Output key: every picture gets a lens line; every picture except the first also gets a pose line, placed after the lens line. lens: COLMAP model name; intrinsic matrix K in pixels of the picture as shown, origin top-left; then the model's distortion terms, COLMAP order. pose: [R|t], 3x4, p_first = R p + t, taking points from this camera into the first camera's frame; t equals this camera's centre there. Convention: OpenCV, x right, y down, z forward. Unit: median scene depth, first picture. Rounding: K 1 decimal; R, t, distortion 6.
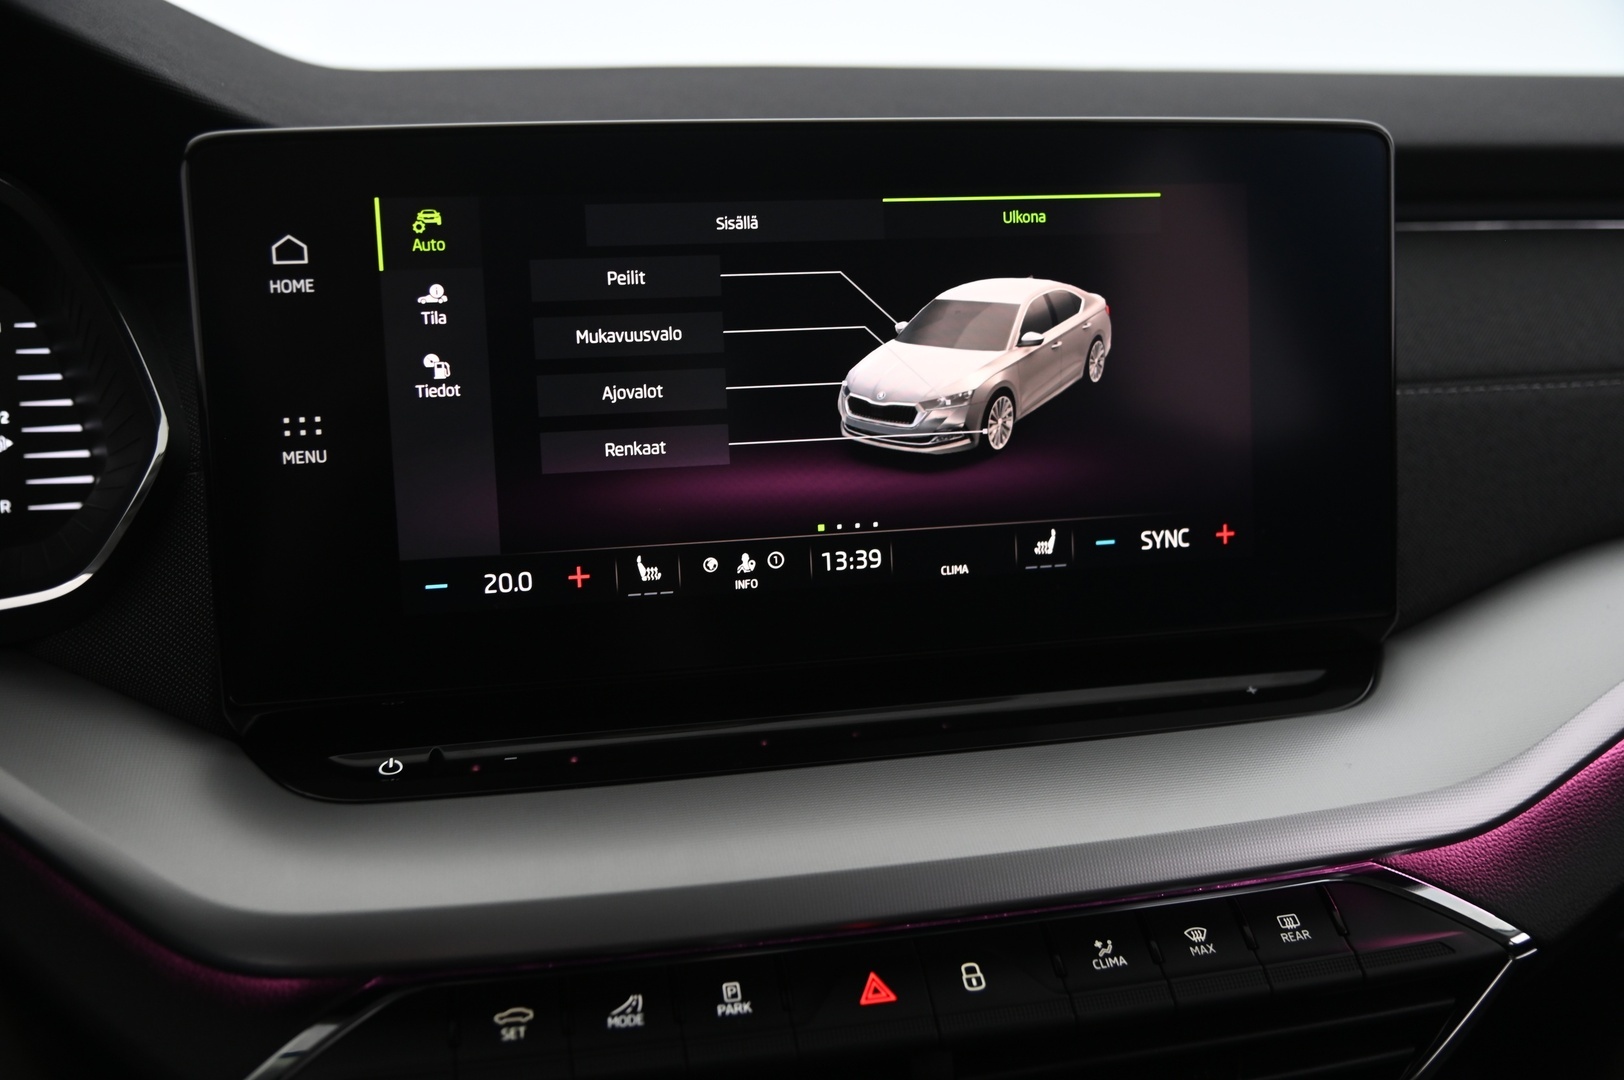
lens RADIAL K [[1606.3, 0, 819.6], [0, 1606.3, 545.0], [0, 0, 1]] dist [0.018378, 0.000000]
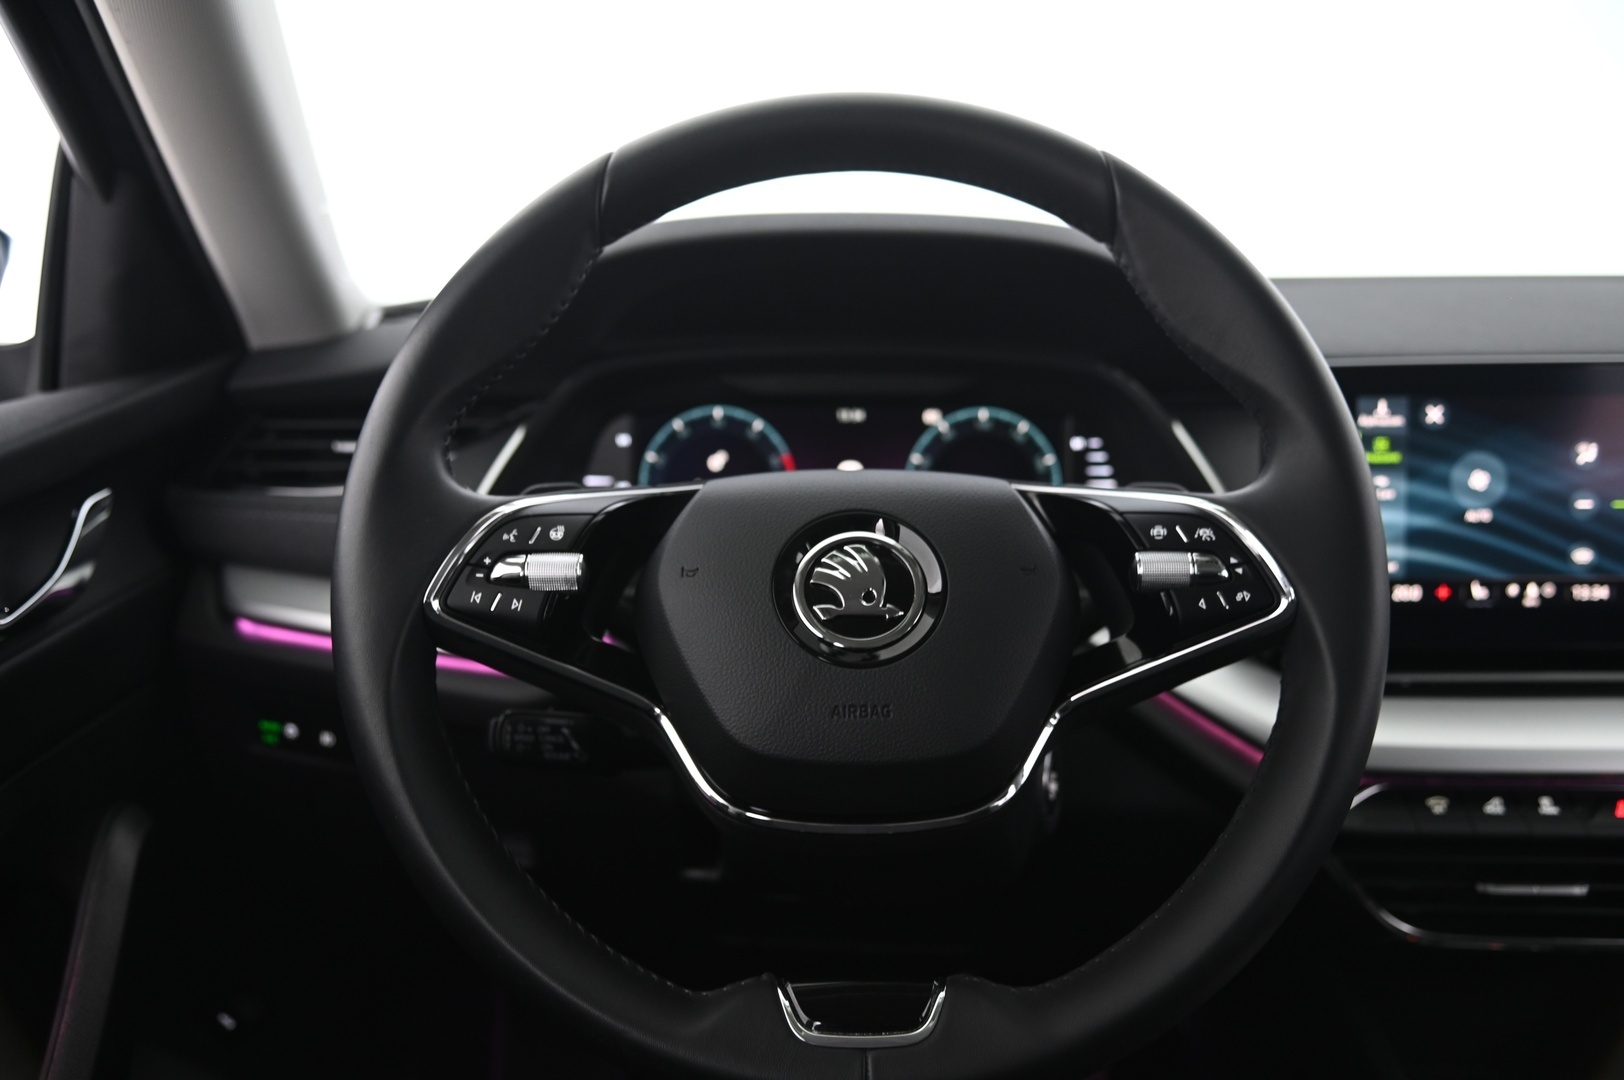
lens RADIAL K [[1606.3, 0, 808.9], [0, 1606.3, 538.1], [0, 0, 1]] dist [0.018378, 0.000000]
pose [[0.980943, 0.051964, -0.187219, -0.546812], [-0.057741, 0.998005, -0.025531, 0.048787], [0.185518, 0.035854, 0.981986, -1.062559]]
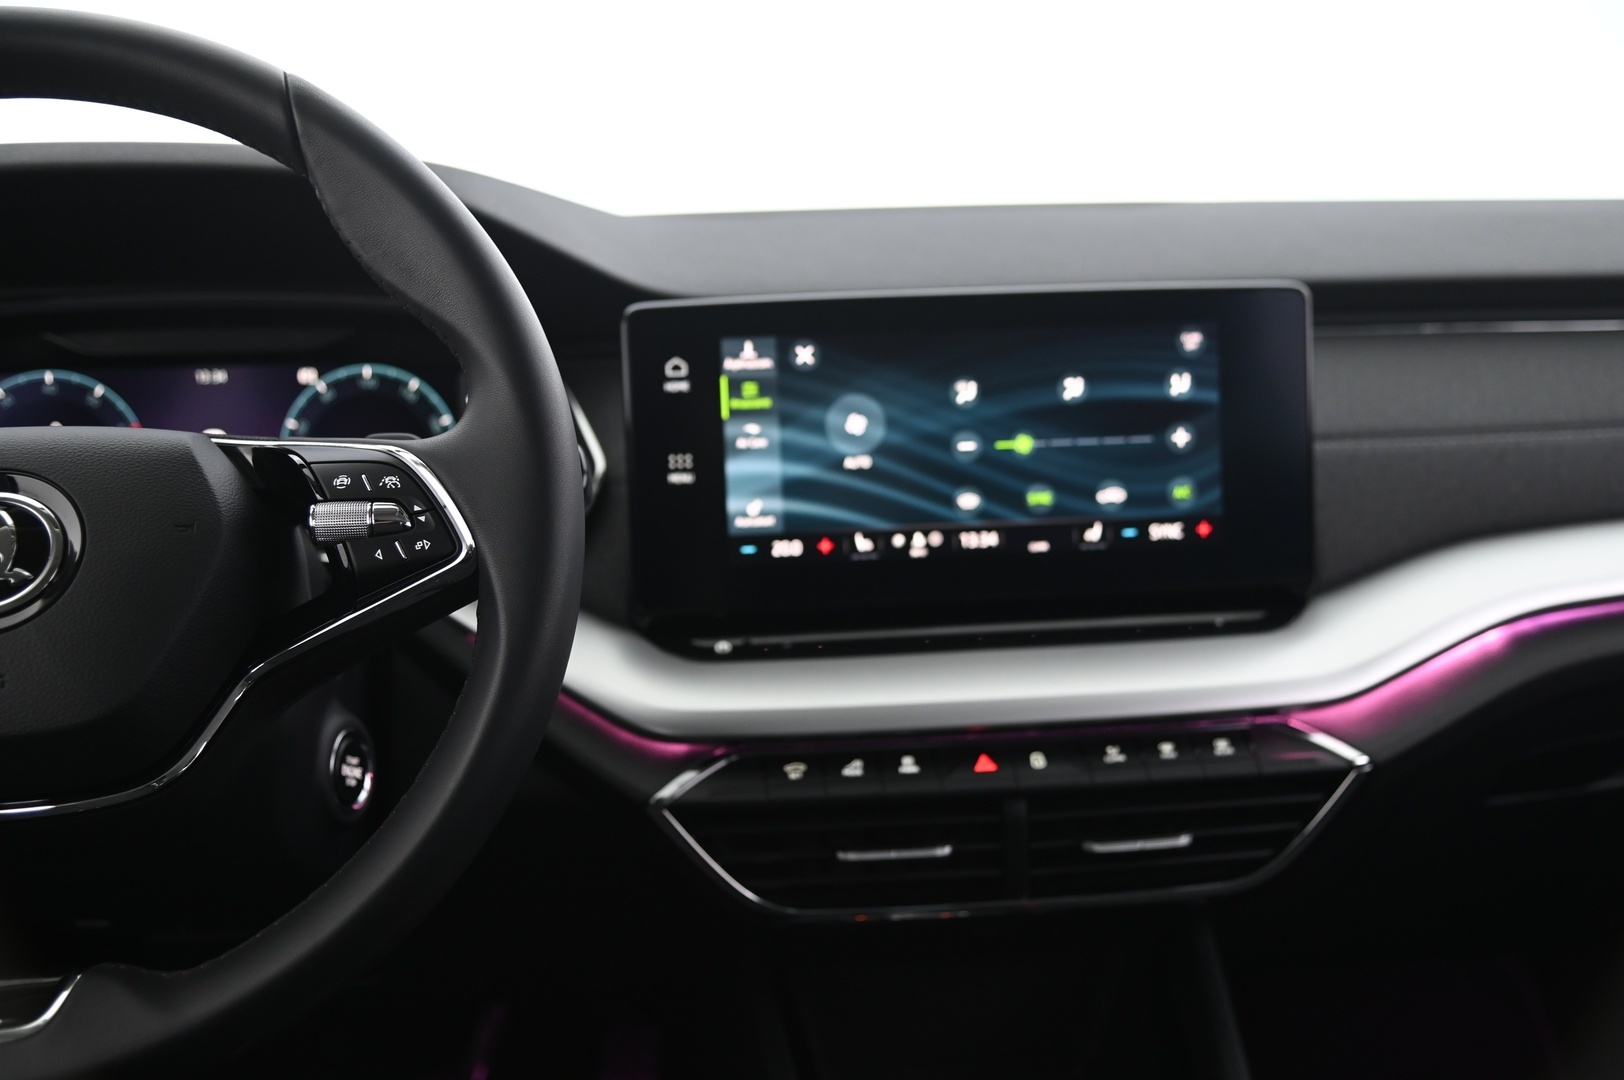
lens RADIAL K [[1980.5, 0, 821.3], [0, 1980.5, 541.5], [0, 0, 1]] dist [0.115664, 0.000000]
pose [[0.995655, 0.011724, -0.092374, 0.051747], [-0.014729, 0.999382, -0.031925, 0.086998], [0.091943, 0.033147, 0.995212, -1.229249]]
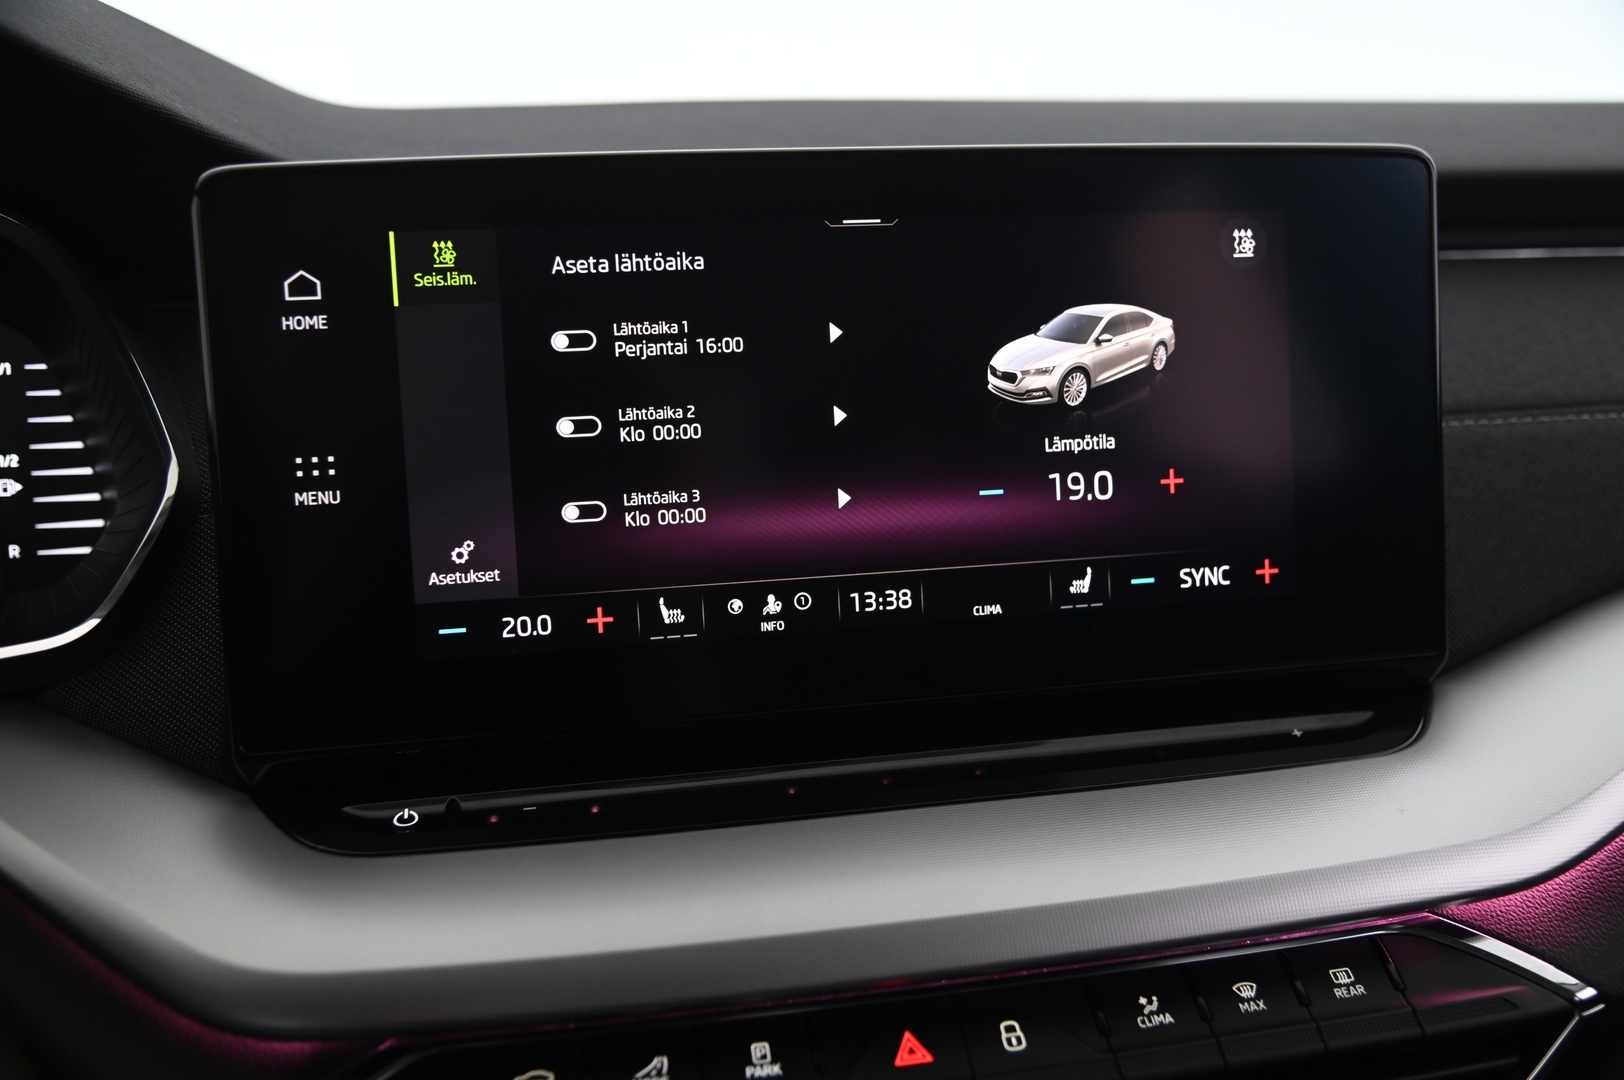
lens RADIAL K [[1606.3, 0, 815.0], [0, 1606.3, 547.4], [0, 0, 1]] dist [0.018378, 0.000000]
pose [[0.999886, -0.006816, -0.013494, -0.006737], [0.006490, 0.999690, -0.024036, 0.000454], [0.013654, 0.023946, 0.999620, 0.033444]]
